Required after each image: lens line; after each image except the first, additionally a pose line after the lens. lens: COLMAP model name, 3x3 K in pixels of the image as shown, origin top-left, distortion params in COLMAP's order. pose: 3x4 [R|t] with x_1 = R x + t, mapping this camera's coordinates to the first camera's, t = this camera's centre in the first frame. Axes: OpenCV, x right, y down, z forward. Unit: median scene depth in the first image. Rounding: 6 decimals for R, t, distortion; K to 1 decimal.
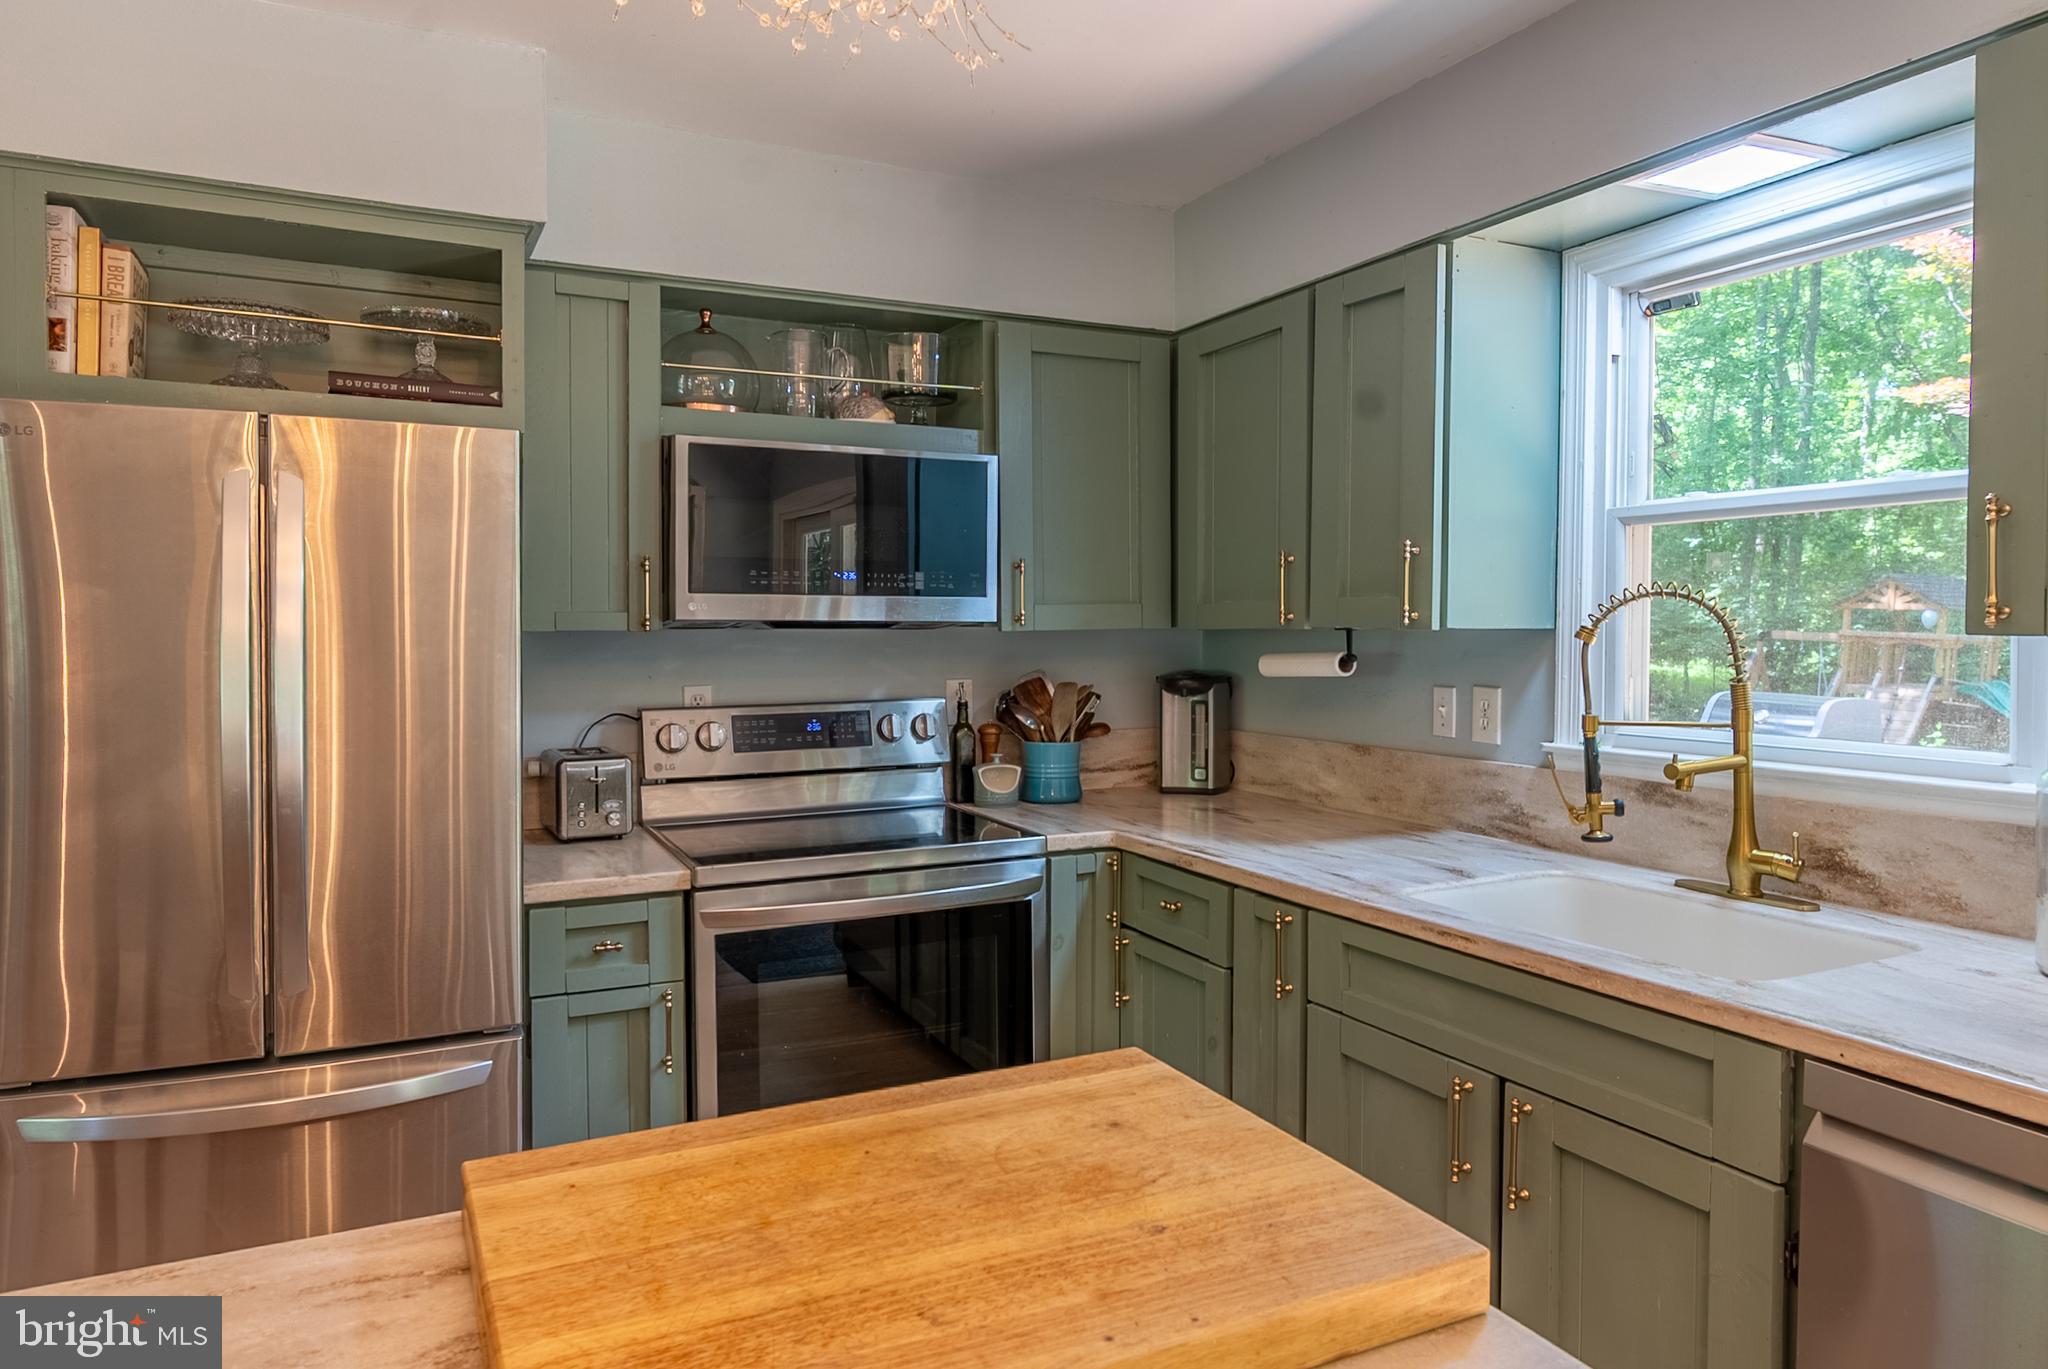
lens RADIAL K [[1281.8, 0, 1007.7], [0, 1281.8, 648.1], [0, 0, 1]] dist [0.005733, 0.000005]
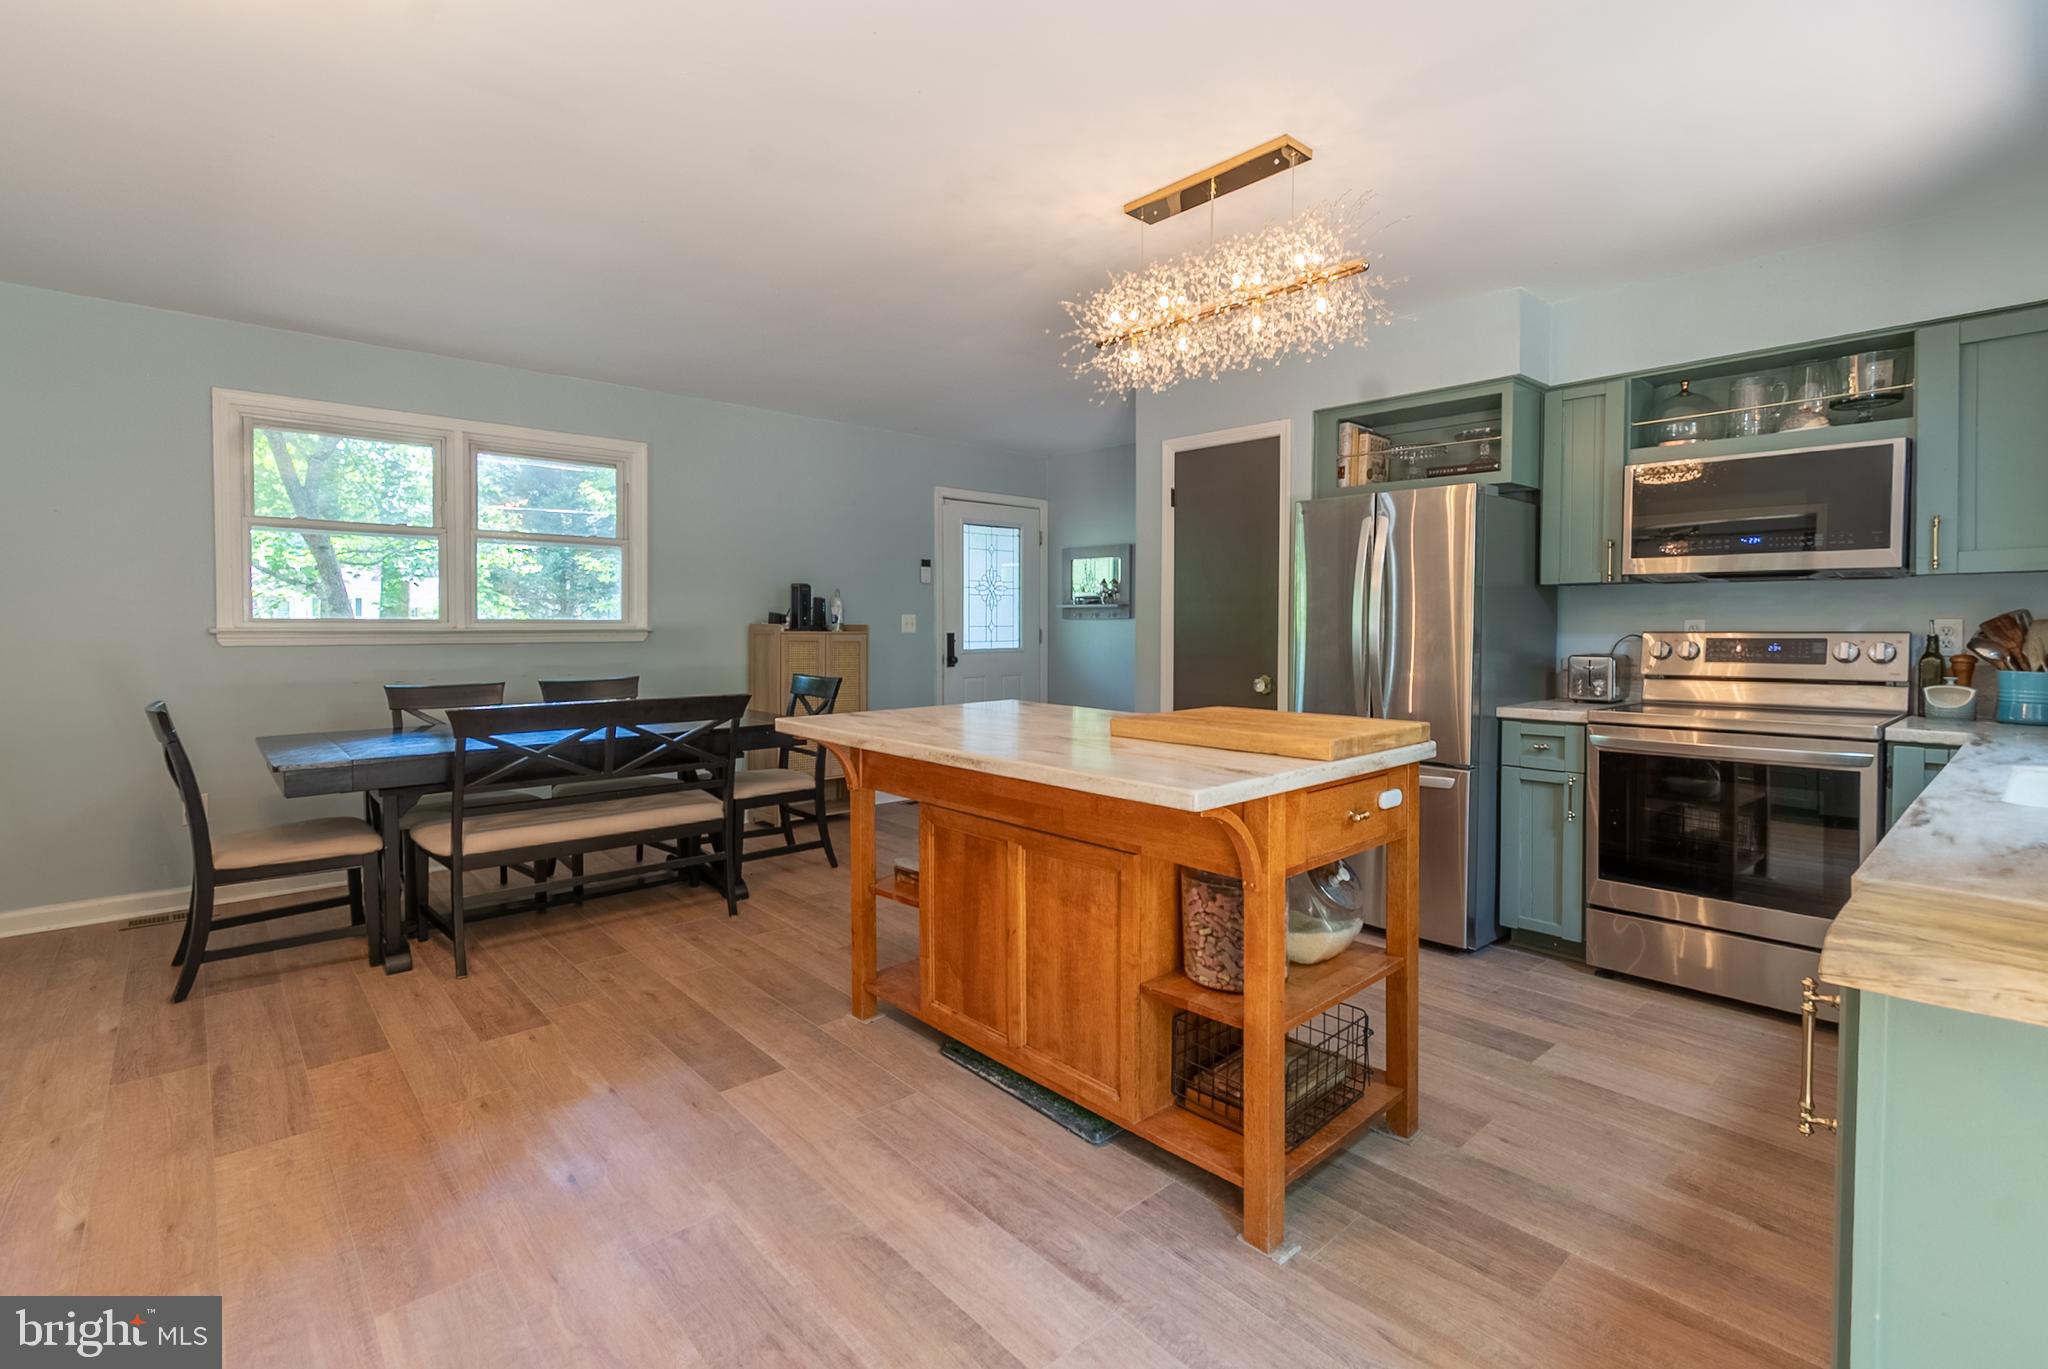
lens RADIAL K [[967.7, 0, 1035.8], [0, 967.7, 633.2], [0, 0, 1]] dist [0.009822, 0.001152]
pose [[0.274152, 0.006658, -0.961663, 0.722791], [-0.031514, 0.999501, -0.002065, 0.078333], [0.961170, 0.030872, 0.274225, -0.096657]]
